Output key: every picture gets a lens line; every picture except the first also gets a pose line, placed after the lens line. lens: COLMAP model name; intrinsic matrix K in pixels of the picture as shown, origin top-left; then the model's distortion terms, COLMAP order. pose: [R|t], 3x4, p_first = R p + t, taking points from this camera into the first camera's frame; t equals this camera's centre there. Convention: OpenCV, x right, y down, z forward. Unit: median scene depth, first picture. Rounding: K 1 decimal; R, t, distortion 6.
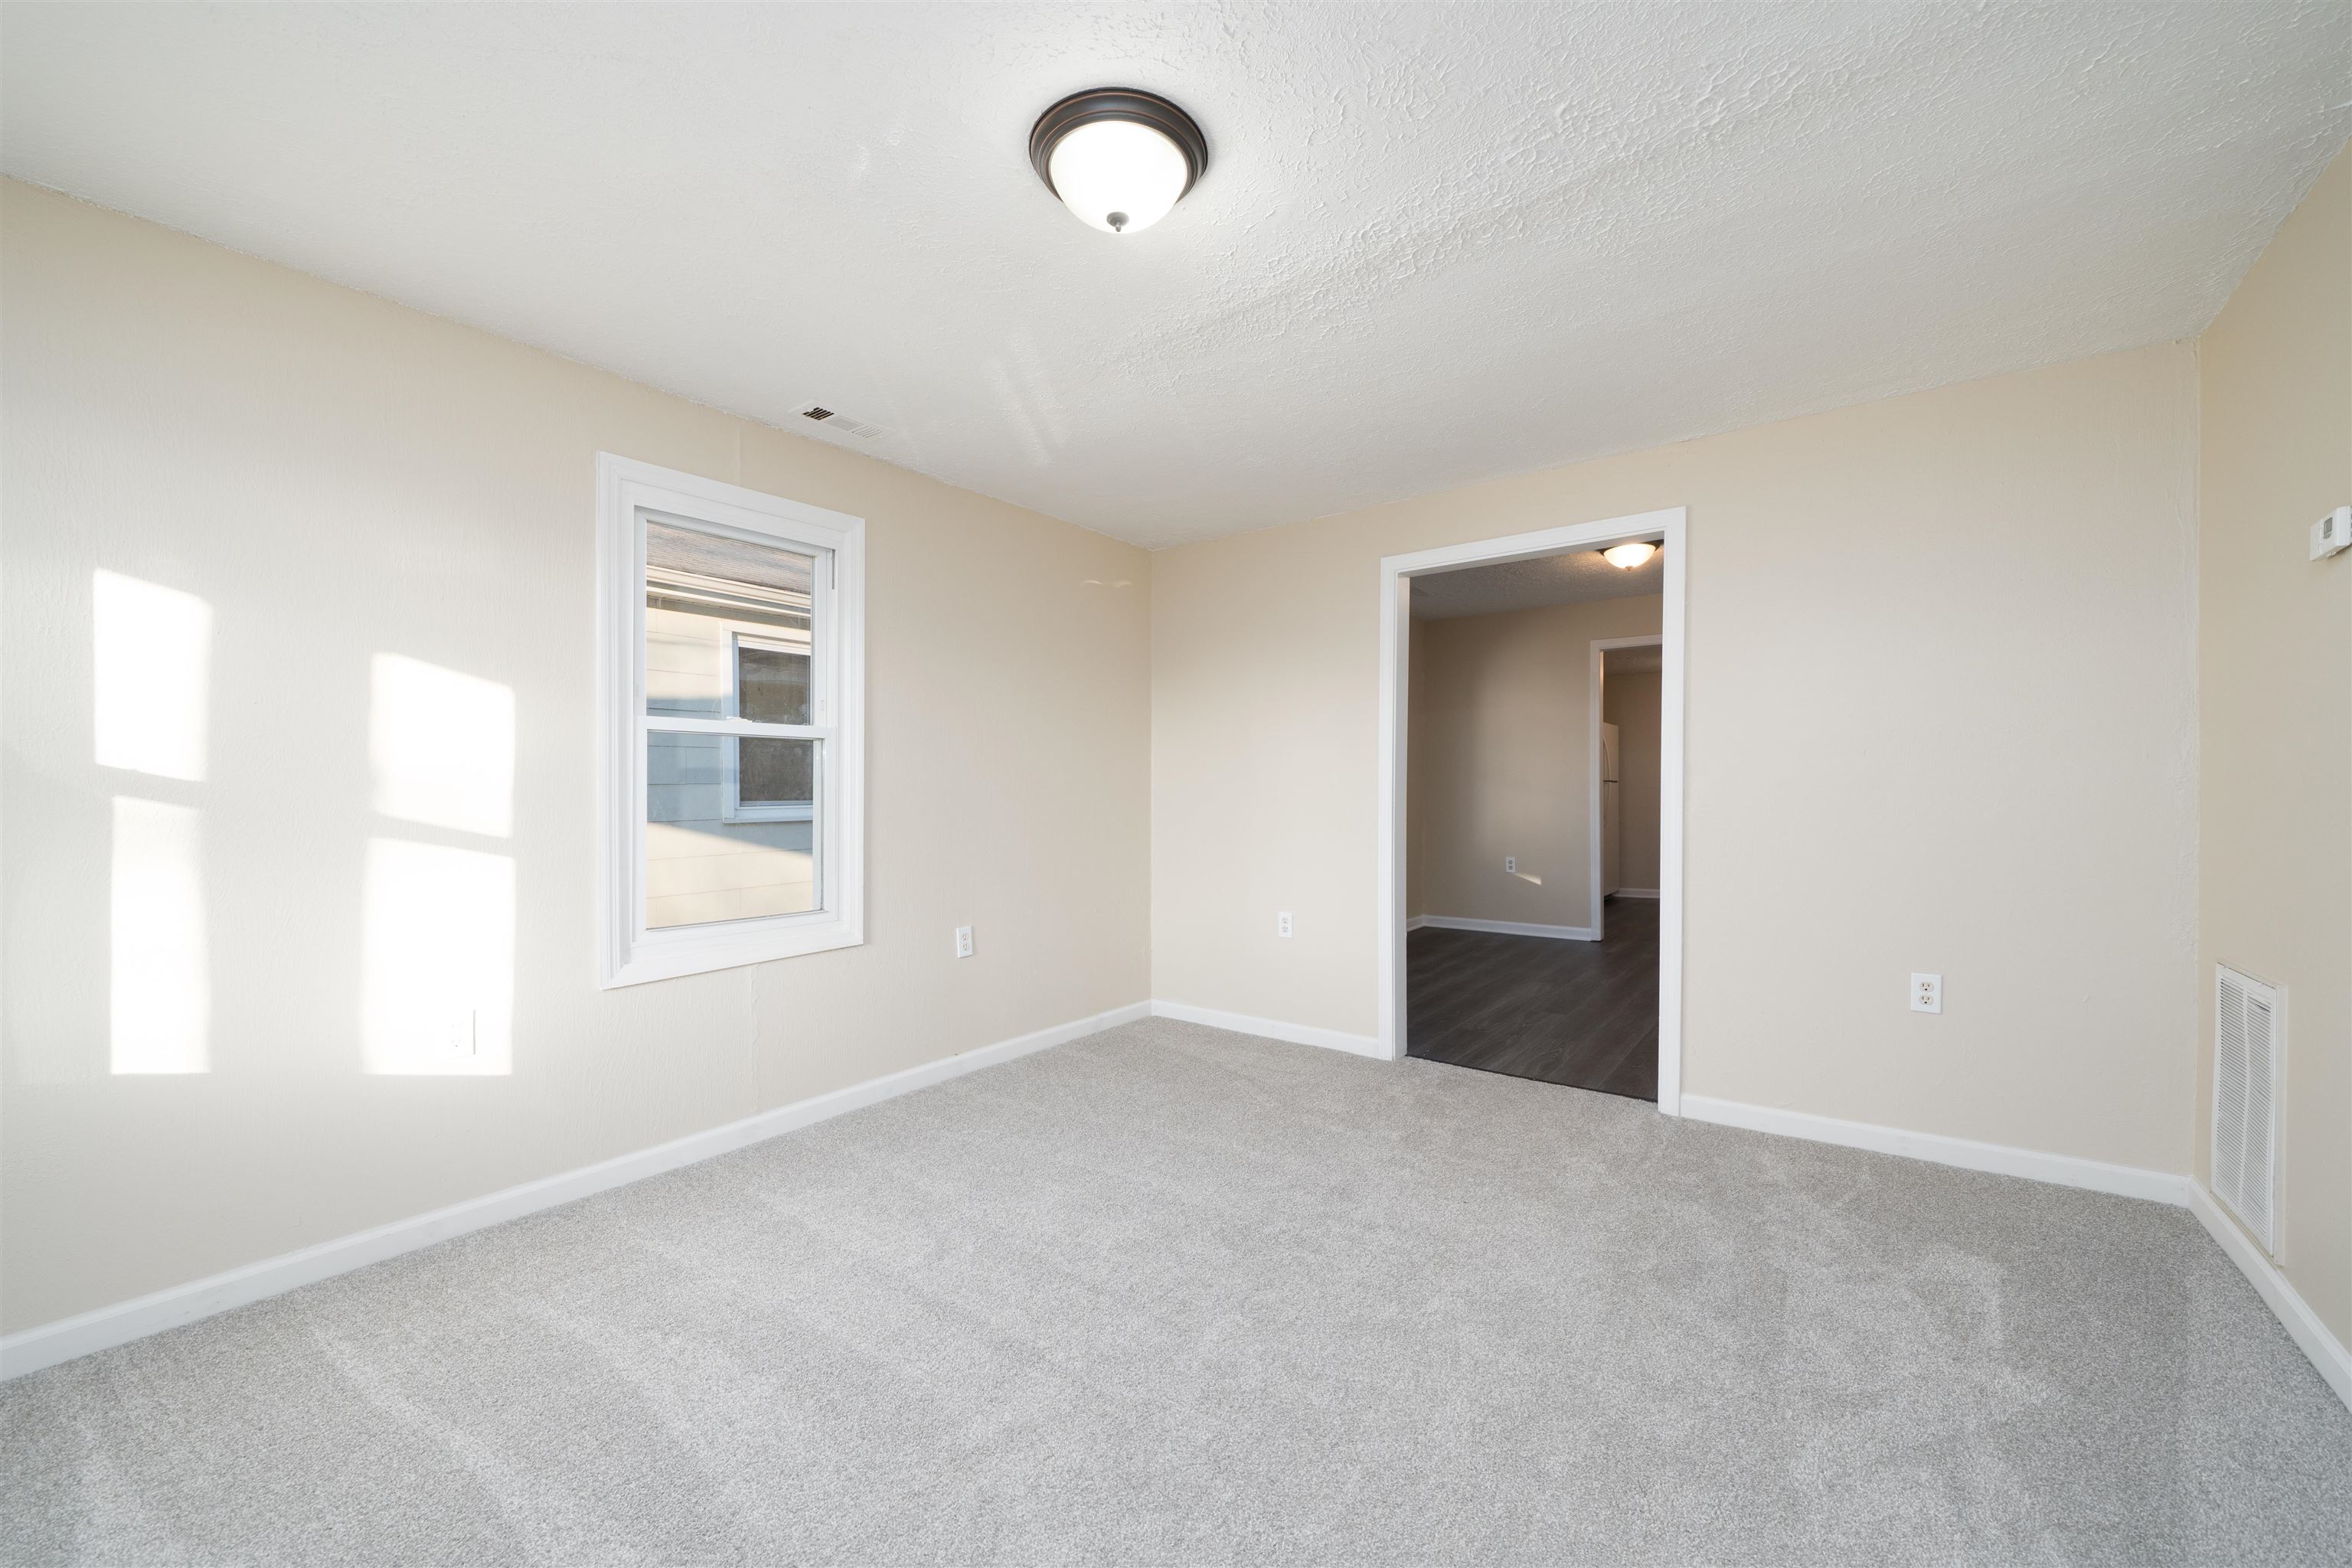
lens RADIAL K [[908.9, 0, 1183.2], [0, 908.9, 787.9], [0, 0, 1]] dist [-0.010547, 0.000293]
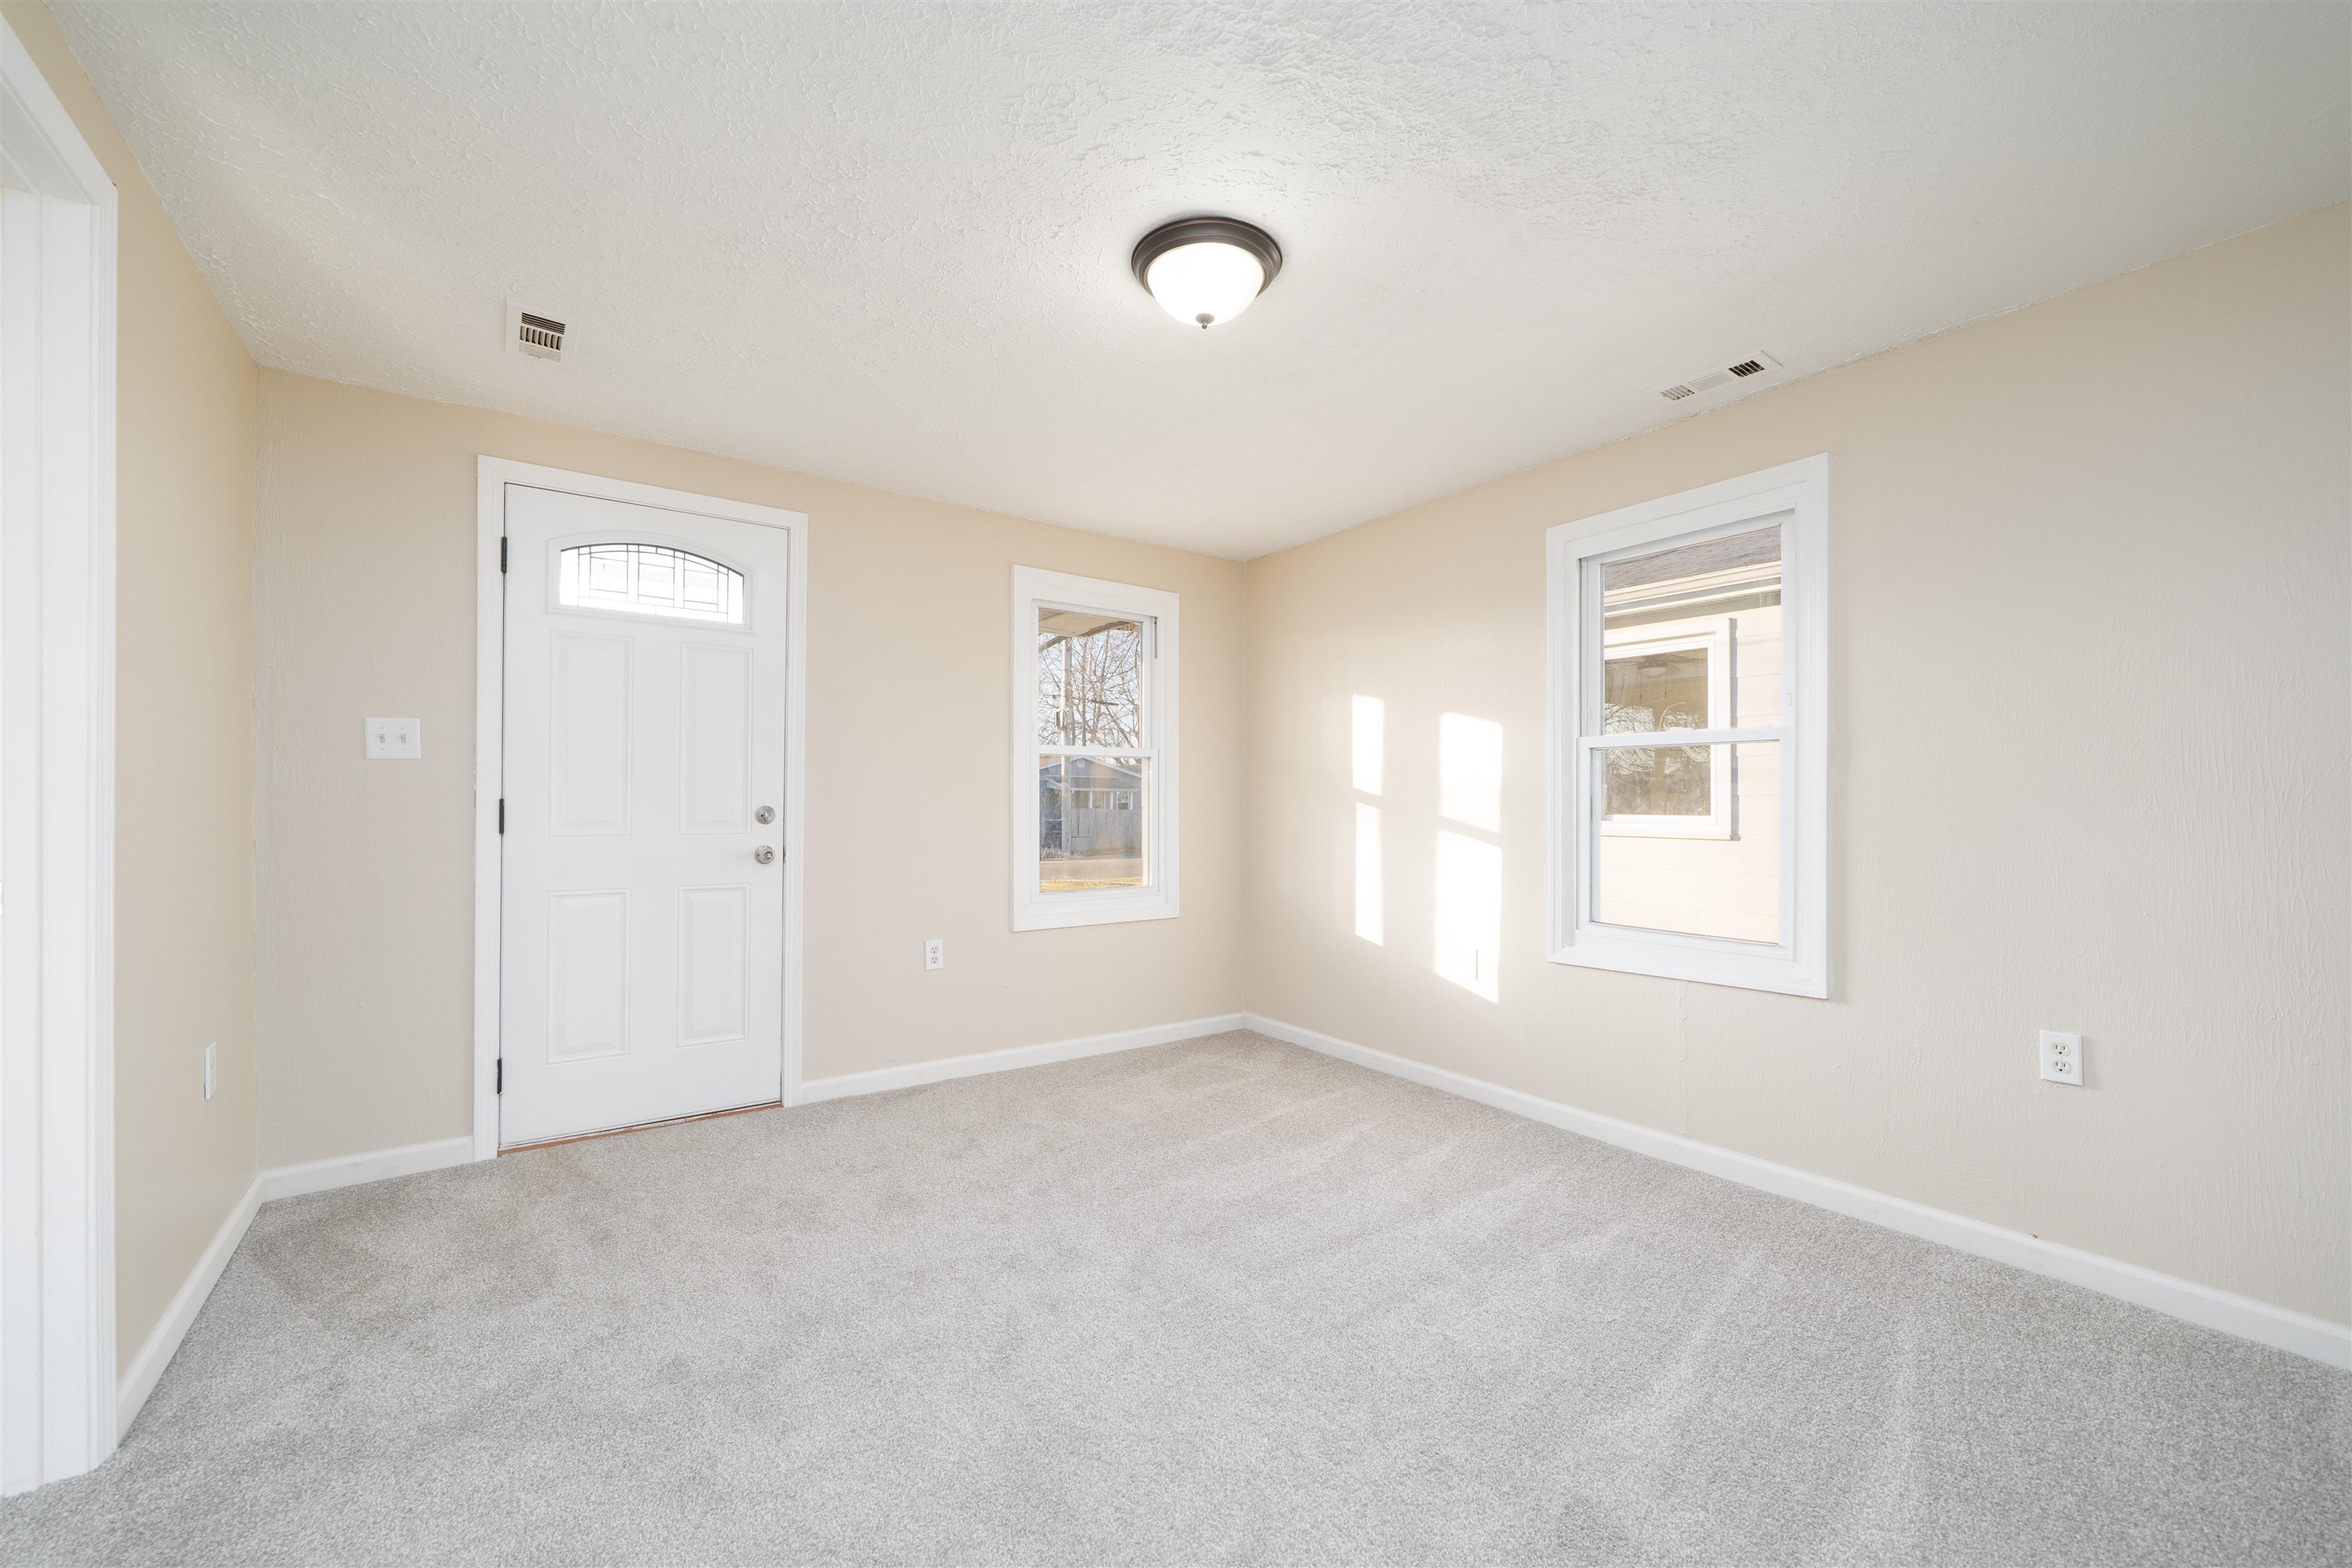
lens RADIAL K [[908.9, 0, 1183.7], [0, 908.9, 797.8], [0, 0, 1]] dist [-0.010547, 0.000293]
pose [[-0.296131, -0.010660, -0.955088, 0.685927], [-0.007156, 0.999934, -0.008942, 0.013845], [0.955121, 0.004187, -0.296187, 0.876384]]
